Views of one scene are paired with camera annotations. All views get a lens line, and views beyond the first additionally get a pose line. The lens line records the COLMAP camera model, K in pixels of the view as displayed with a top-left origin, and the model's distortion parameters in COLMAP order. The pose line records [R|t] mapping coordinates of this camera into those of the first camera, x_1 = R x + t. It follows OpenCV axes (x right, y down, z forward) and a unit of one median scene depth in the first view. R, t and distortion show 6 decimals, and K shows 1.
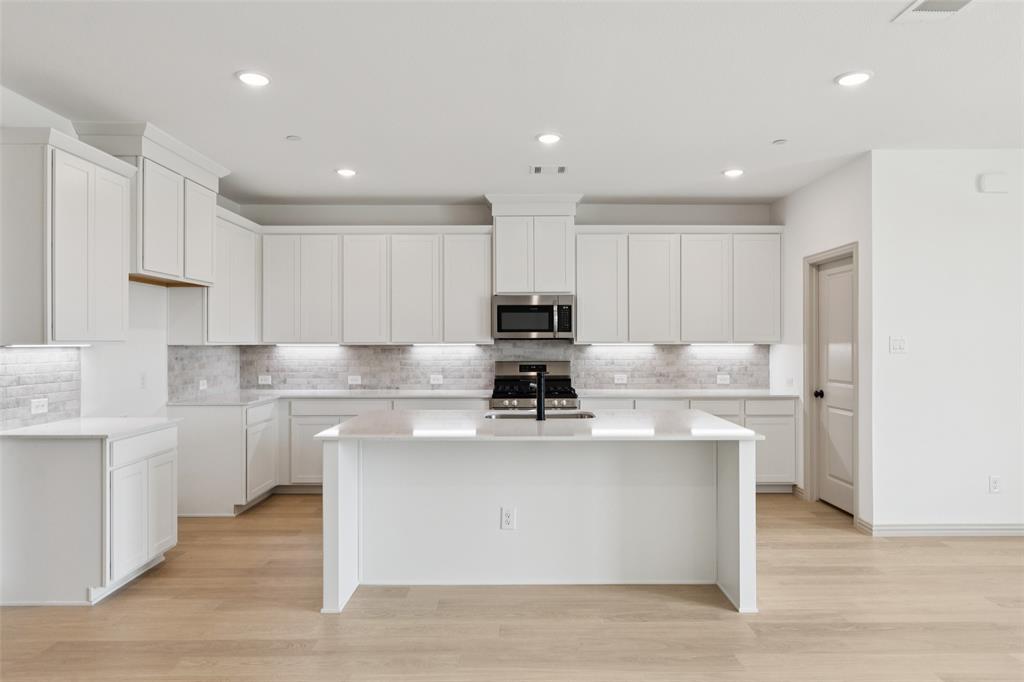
lens RADIAL K [[629.8, 0, 515.4], [0, 629.8, 341.2], [0, 0, 1]] dist [0.000967, -0.002426]
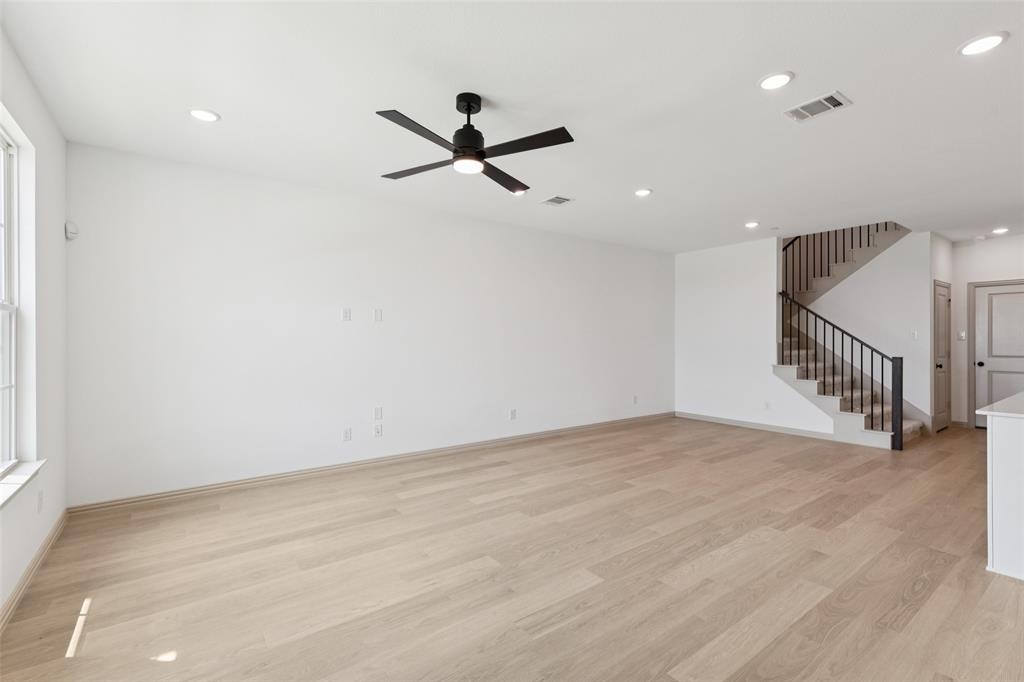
lens RADIAL K [[462.8, 0, 518.7], [0, 462.8, 338.9], [0, 0, 1]] dist [0.010385, -0.003422]
pose [[-0.801185, 0.002949, -0.598410, 0.885112], [0.004476, 0.999989, -0.001064, 0.010297], [0.598400, -0.003531, -0.801189, 0.669779]]
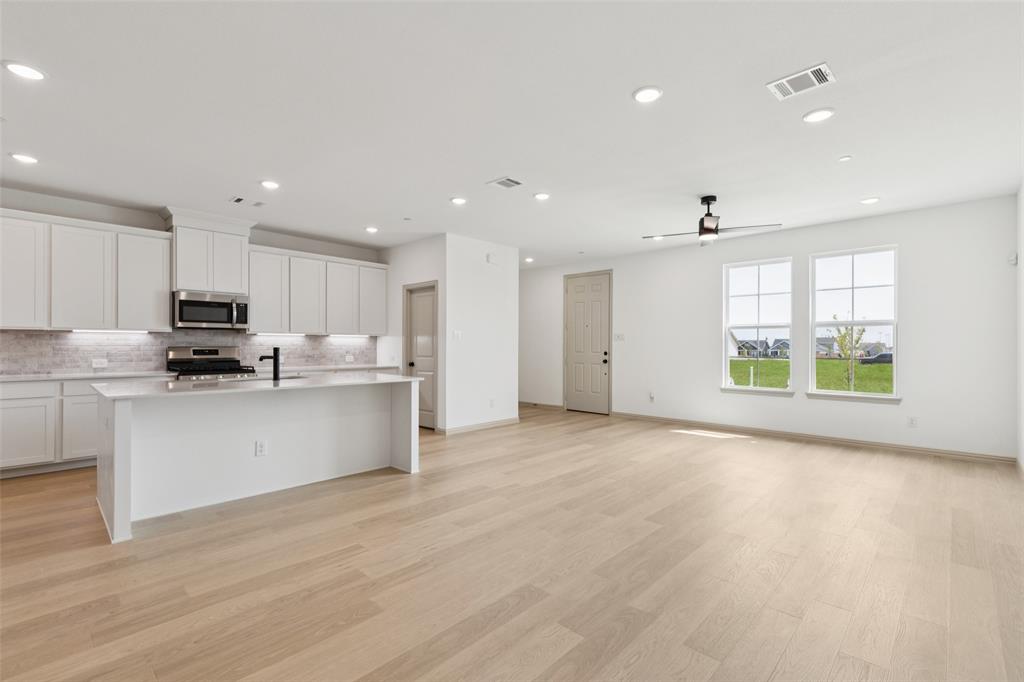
lens RADIAL K [[462.8, 0, 520.6], [0, 462.8, 347.3], [0, 0, 1]] dist [0.010385, -0.003422]
pose [[0.682643, 0.000293, 0.730752, -0.242894], [-0.006010, 0.999968, 0.005214, 0.027124], [-0.730727, -0.007951, 0.682623, -0.097473]]
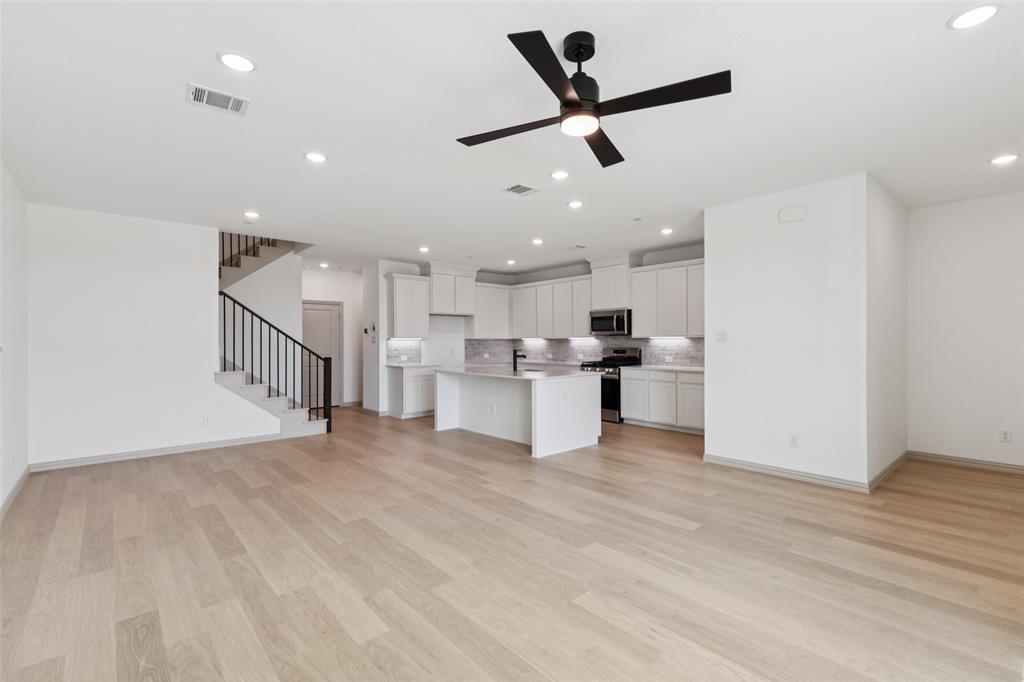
lens RADIAL K [[462.8, 0, 521.4], [0, 462.8, 345.1], [0, 0, 1]] dist [0.010385, -0.003422]
pose [[0.663086, 0.005314, -0.748524, 0.894156], [0.006058, 0.999904, 0.012465, 0.007653], [0.748519, -0.012800, 0.662990, -0.065967]]
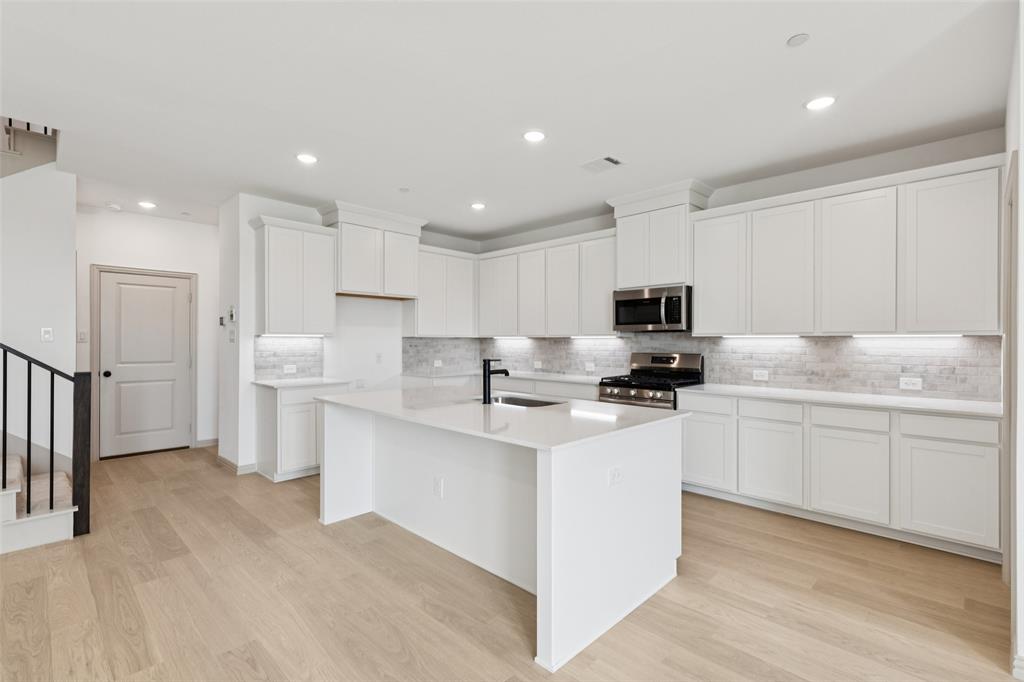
lens RADIAL K [[462.8, 0, 520.7], [0, 462.8, 349.8], [0, 0, 1]] dist [0.010385, -0.003422]
pose [[0.718106, 0.016235, -0.695745, 0.426813], [-0.001542, 0.999763, 0.021738, 0.011125], [0.695932, -0.014537, 0.717960, 0.324094]]
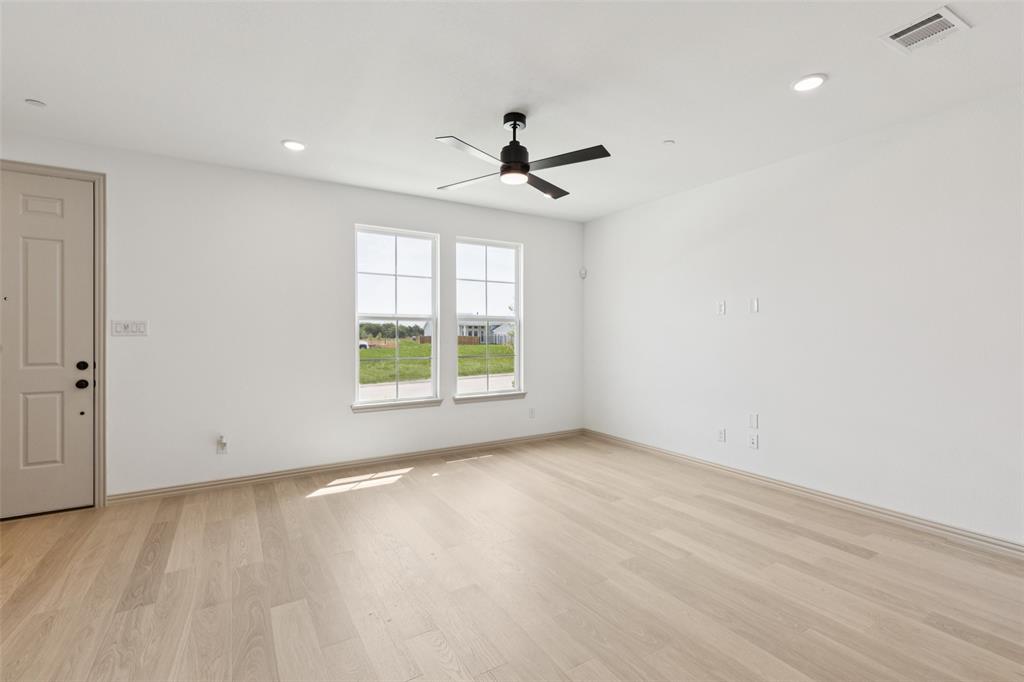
lens RADIAL K [[462.8, 0, 518.3], [0, 462.8, 338.3], [0, 0, 1]] dist [0.010385, -0.003422]
pose [[-0.525779, -0.004574, 0.850609, 0.154478], [-0.000251, 0.999986, 0.005223, 0.011855], [-0.850621, 0.002533, -0.525773, 0.525197]]
